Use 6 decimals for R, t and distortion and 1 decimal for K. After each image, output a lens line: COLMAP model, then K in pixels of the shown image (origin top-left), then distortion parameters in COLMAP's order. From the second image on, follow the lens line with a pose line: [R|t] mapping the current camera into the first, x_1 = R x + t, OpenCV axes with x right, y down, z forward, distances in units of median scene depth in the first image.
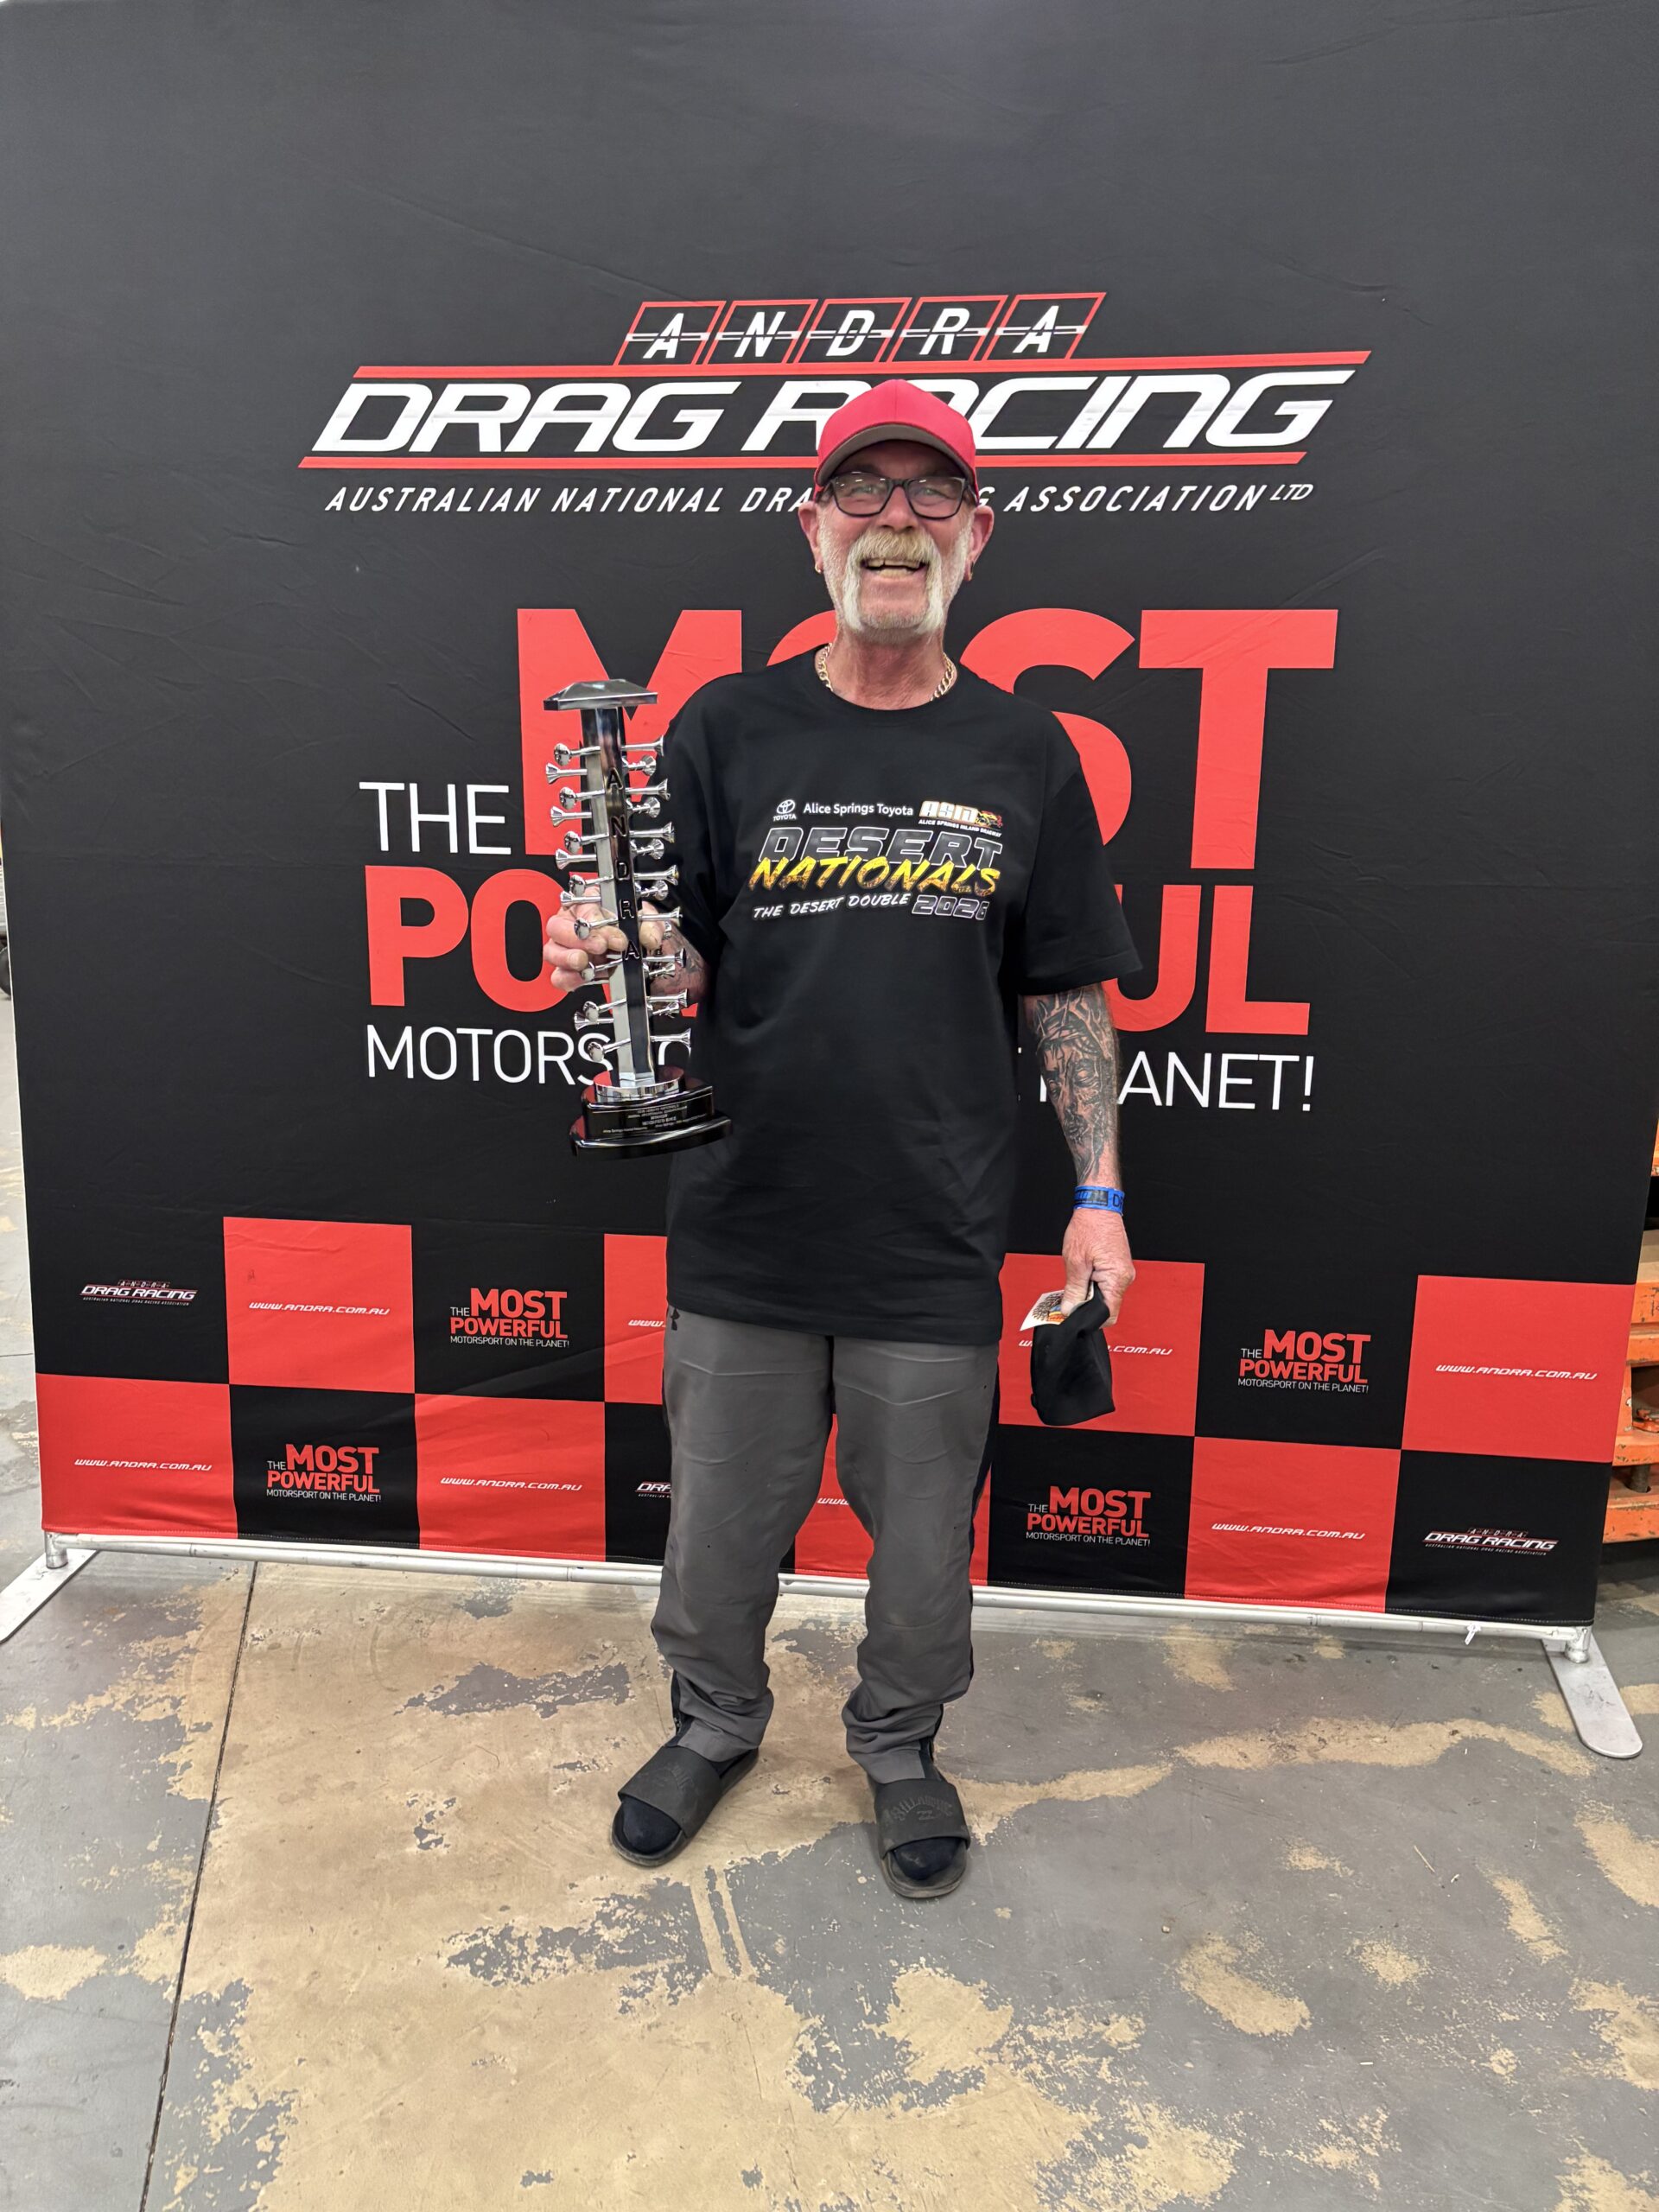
lens RADIAL K [[1631.3, 0, 827.5], [0, 1631.3, 1104.4], [0, 0, 1]] dist [0.054682, -0.058662]
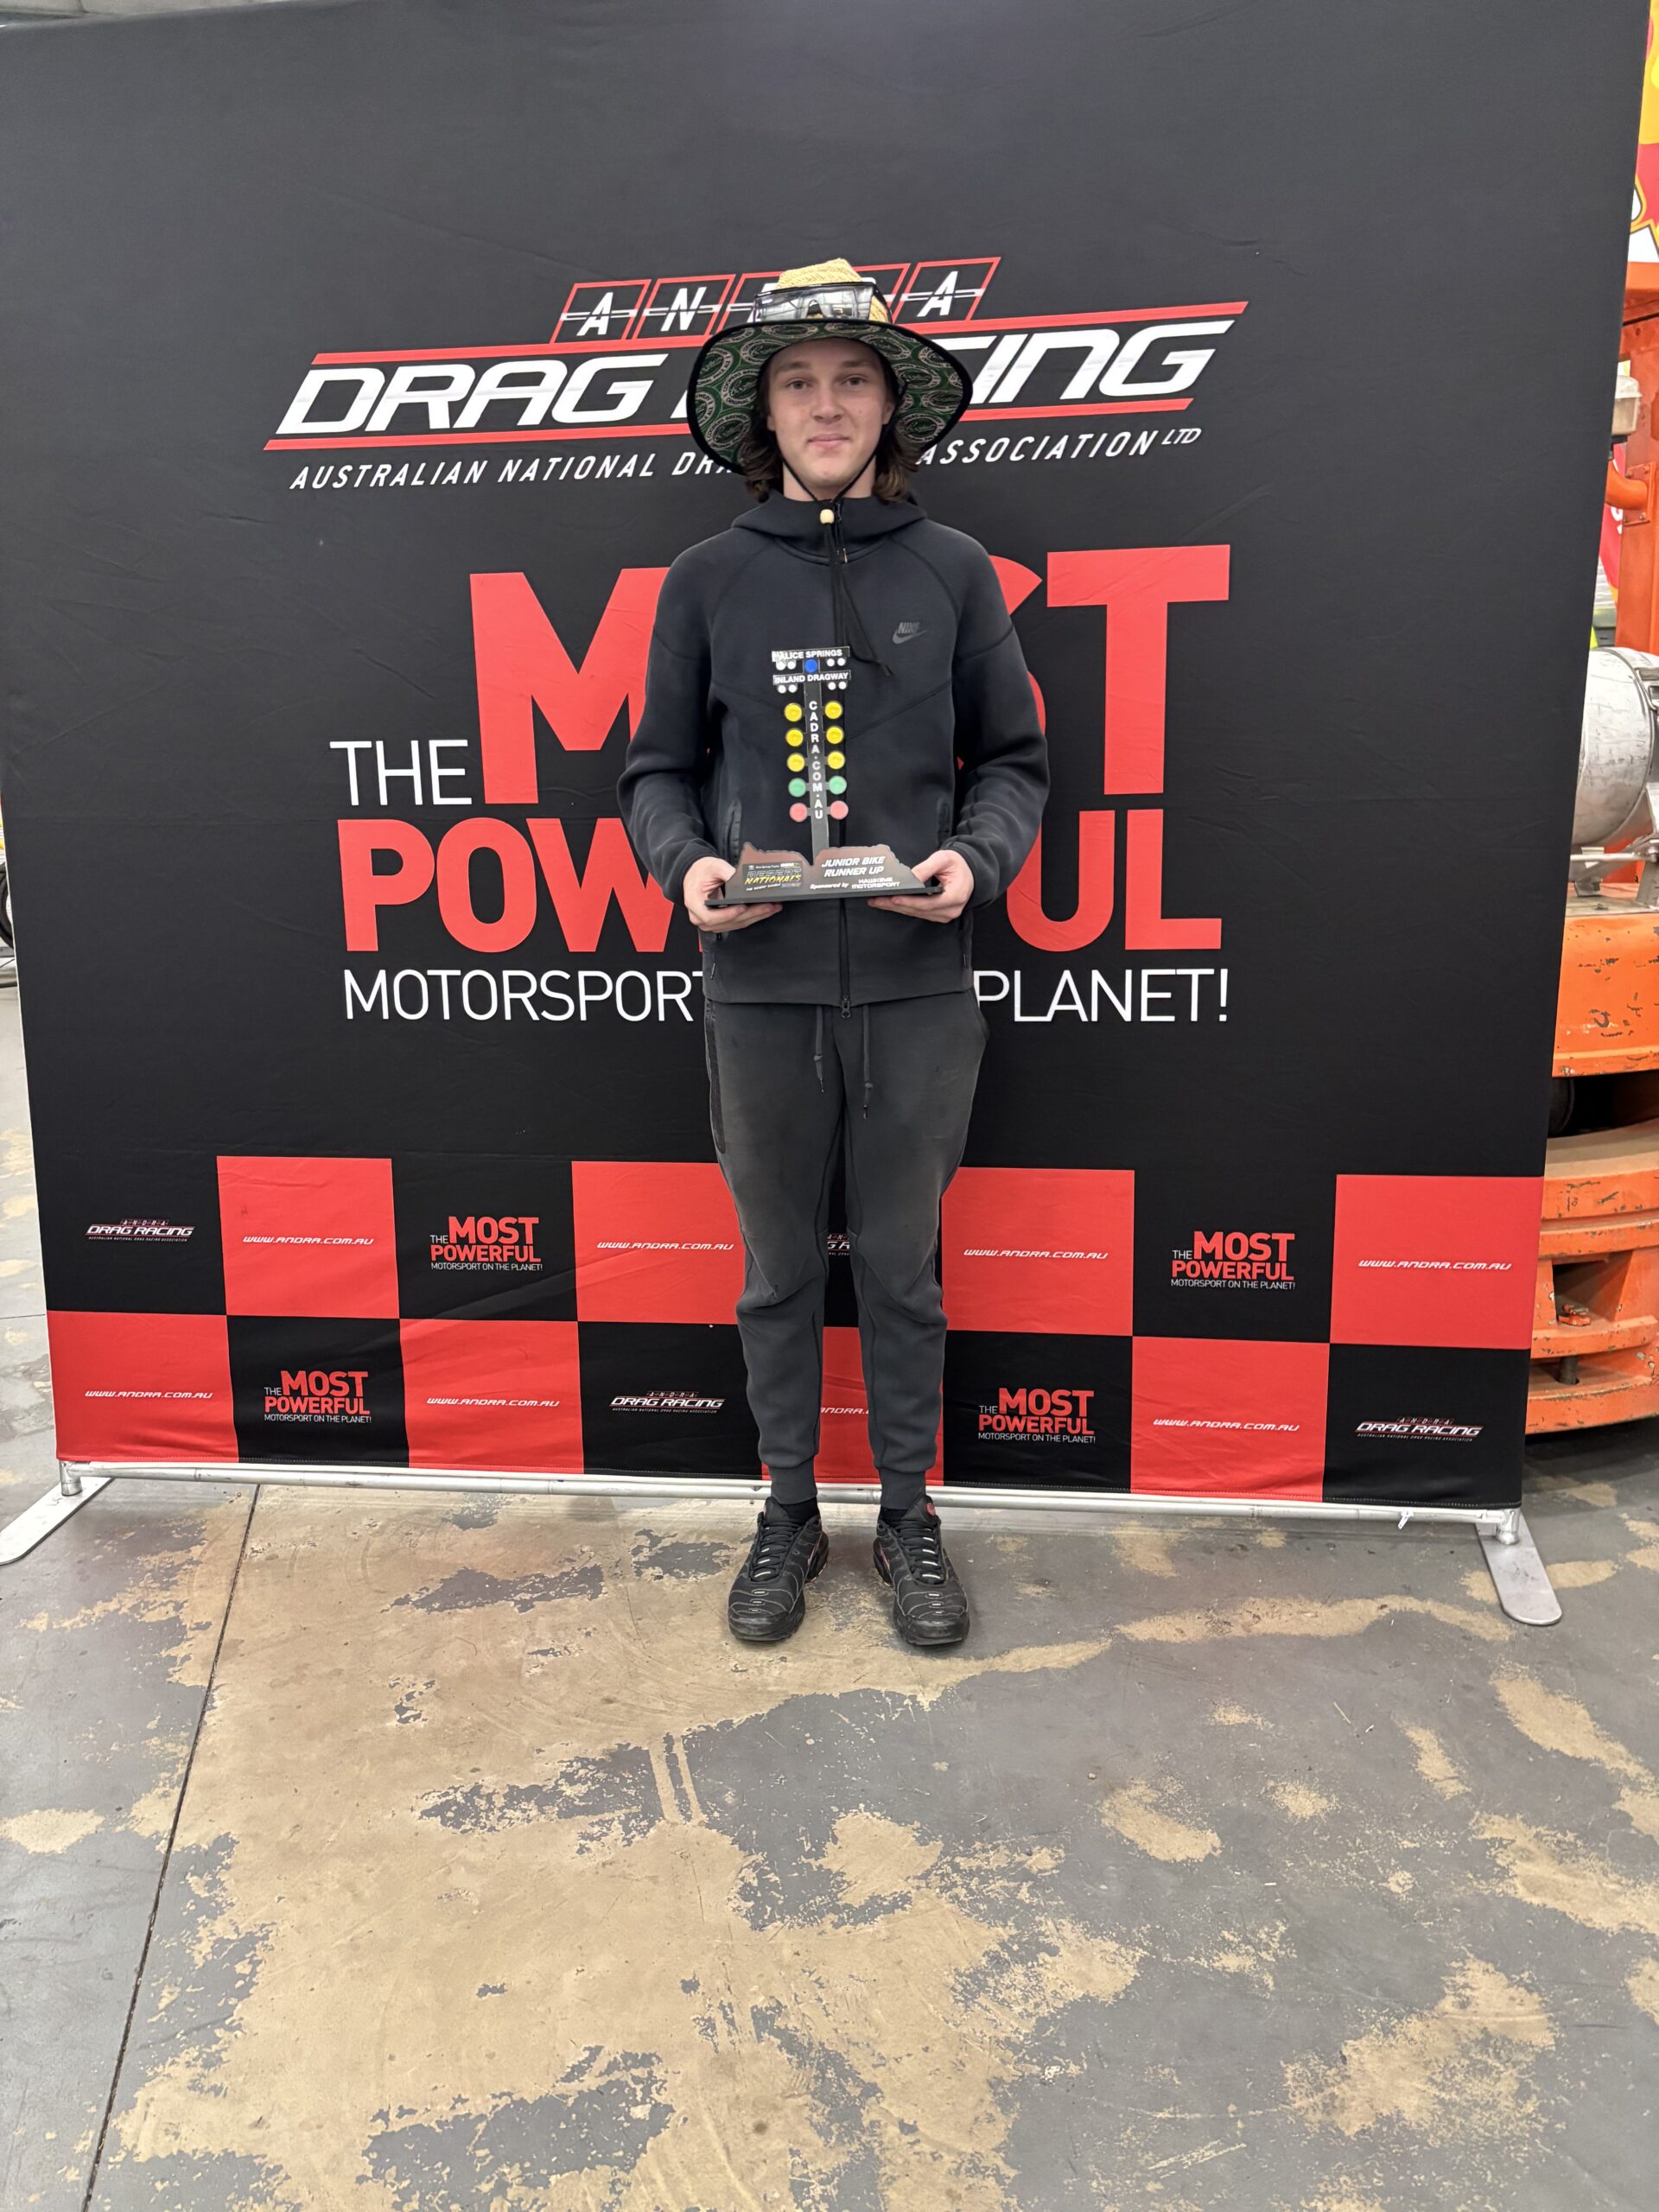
lens RADIAL K [[1637.6, 0, 841.4], [0, 1637.6, 1093.5], [0, 0, 1]] dist [0.046638, -0.033344]
pose [[0.999377, -0.028147, -0.021309, 0.070079], [0.027838, 0.999505, -0.014652, 0.062667], [0.021711, 0.014050, 0.999666, -0.069185]]
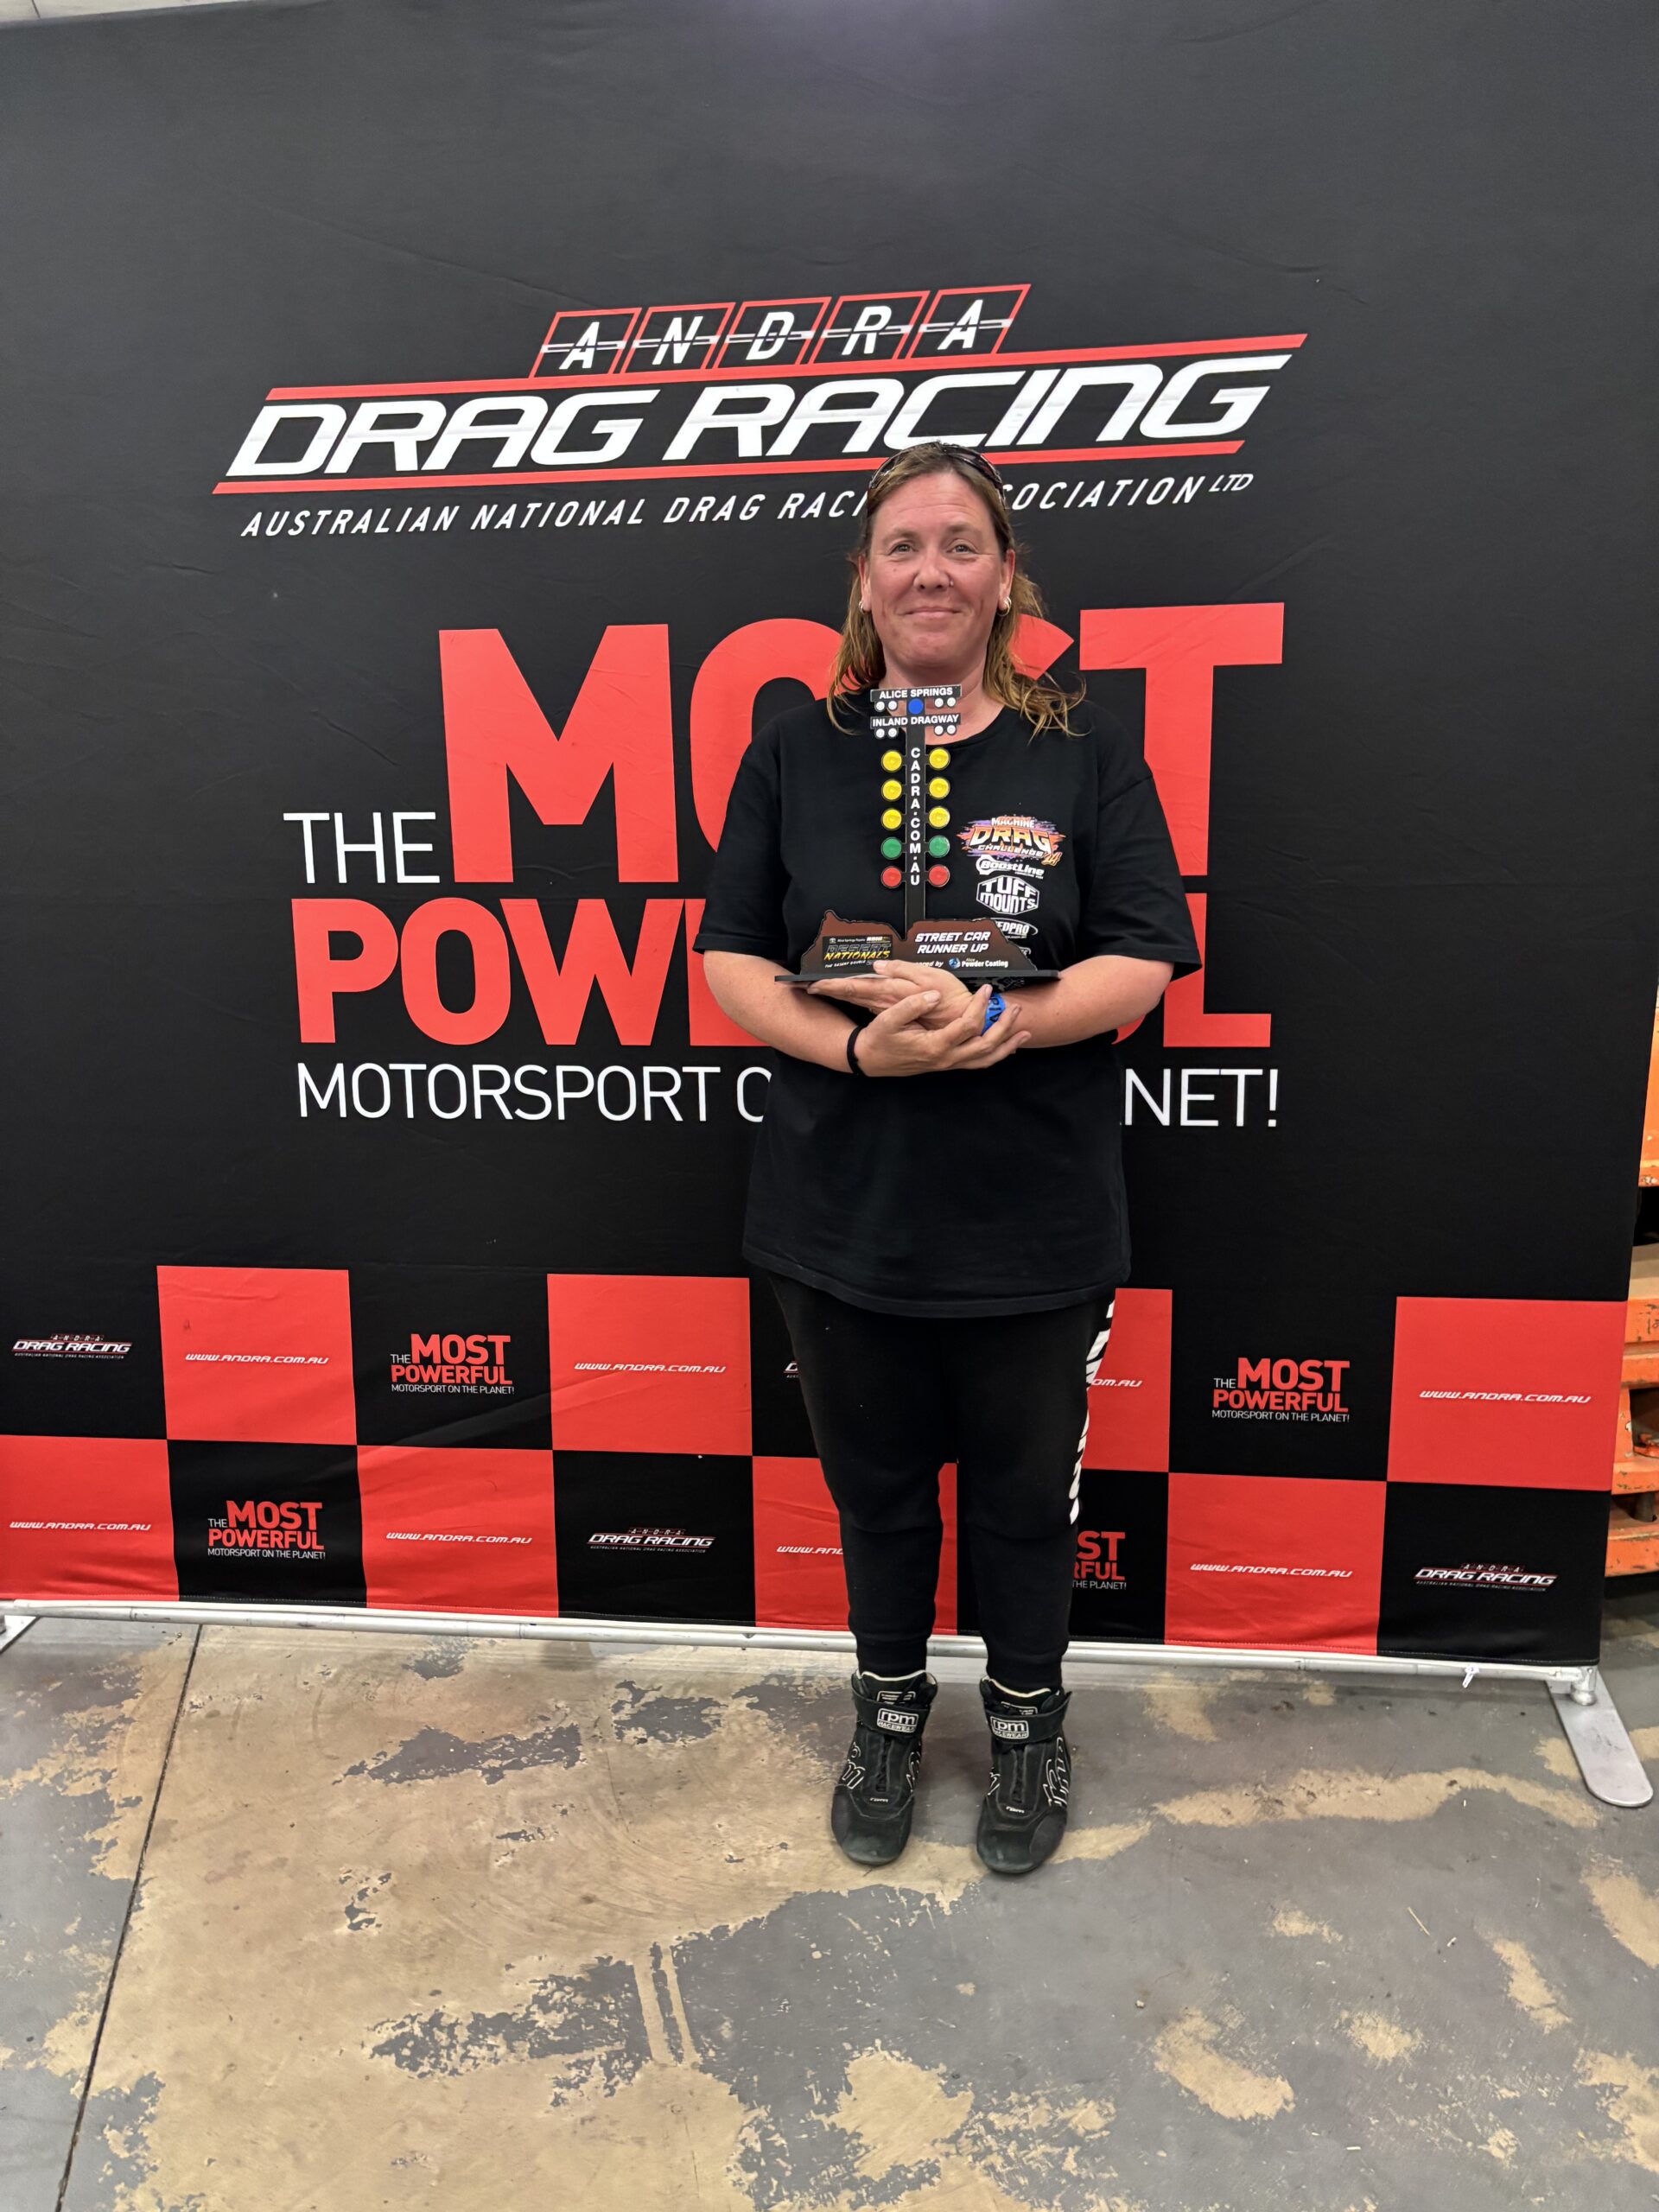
lens RADIAL K [[1626.6, 0, 815.7], [0, 1626.6, 1102.5], [0, 0, 1]] dist [0.056929, -0.065868]
pose [[0.999517, -0.025557, -0.017692, 0.045721], [0.025061, 0.999301, -0.027728, 0.010123], [0.018389, 0.027272, 0.999459, 0.045870]]
